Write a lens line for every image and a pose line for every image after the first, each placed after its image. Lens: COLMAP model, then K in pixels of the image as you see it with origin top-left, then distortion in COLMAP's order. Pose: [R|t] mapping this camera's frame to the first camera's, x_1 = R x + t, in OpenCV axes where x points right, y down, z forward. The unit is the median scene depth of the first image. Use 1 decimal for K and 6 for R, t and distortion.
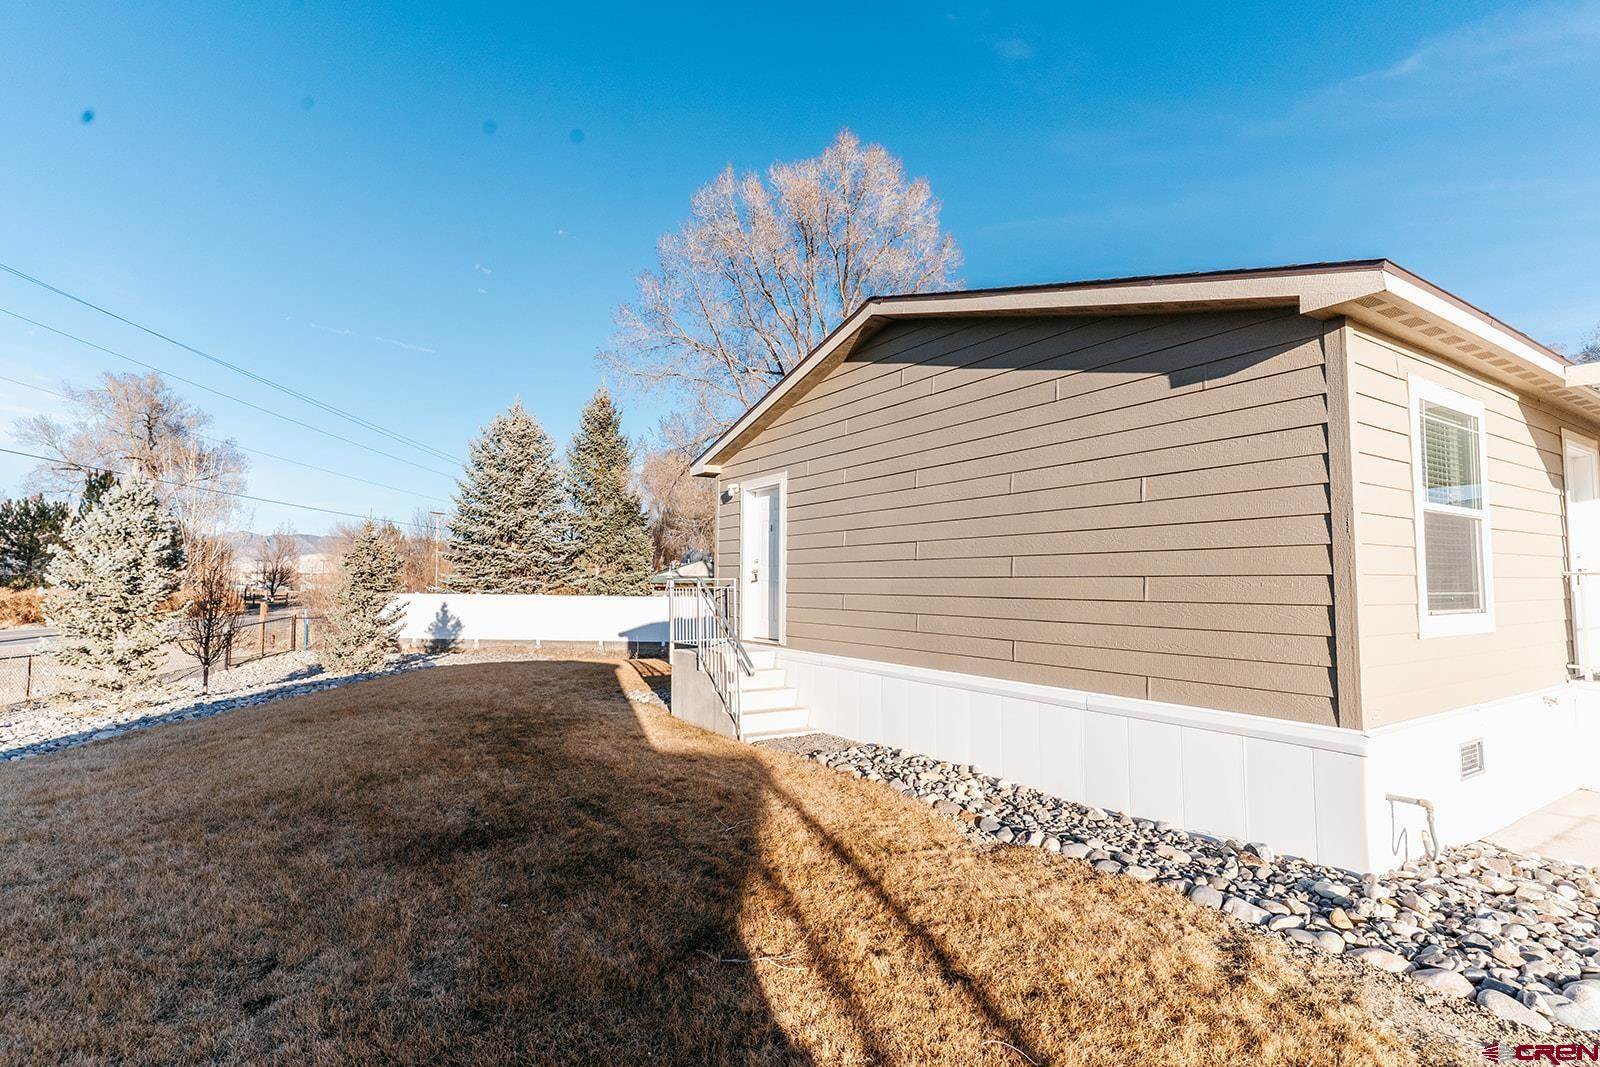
lens RADIAL K [[774.2, 0, 798.0], [0, 774.2, 535.6], [0, 0, 1]] dist [0.000945, -0.000791]
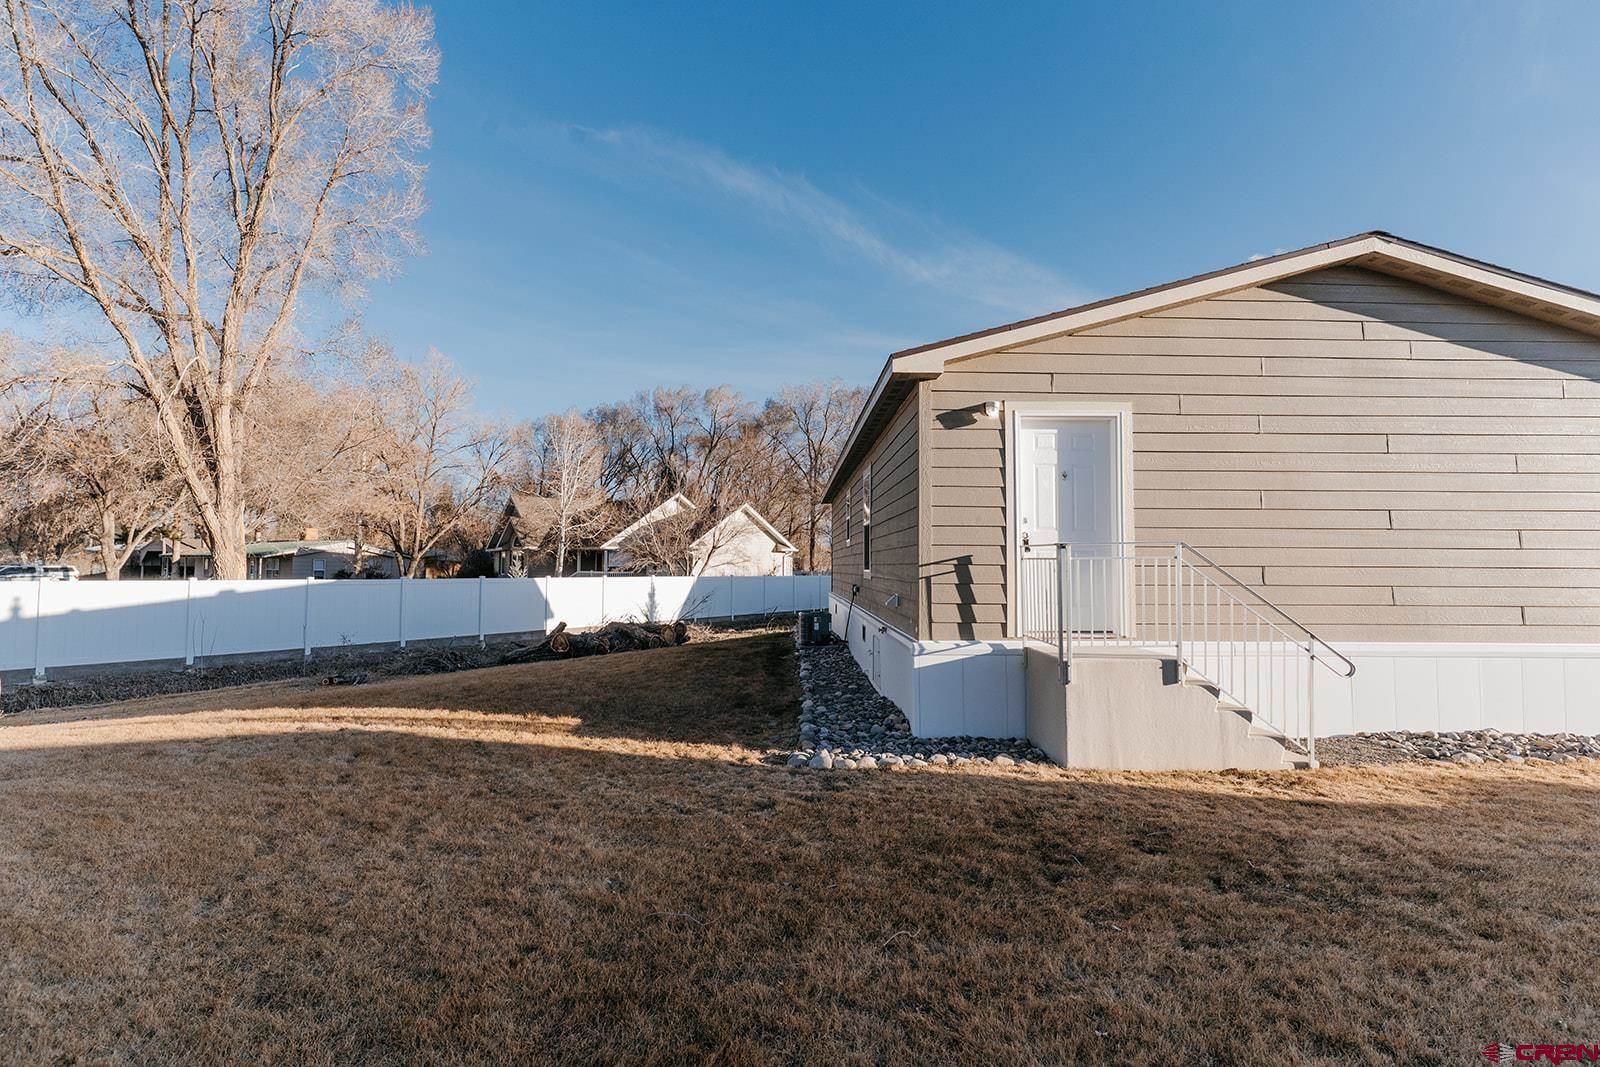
lens RADIAL K [[774.2, 0, 802.3], [0, 774.2, 537.6], [0, 0, 1]] dist [0.000945, -0.000791]
pose [[0.530593, 0.031272, 0.847050, -0.995255], [-0.058716, 0.998275, -0.000076, 0.080753], [-0.845591, -0.049695, 0.531514, 1.068794]]
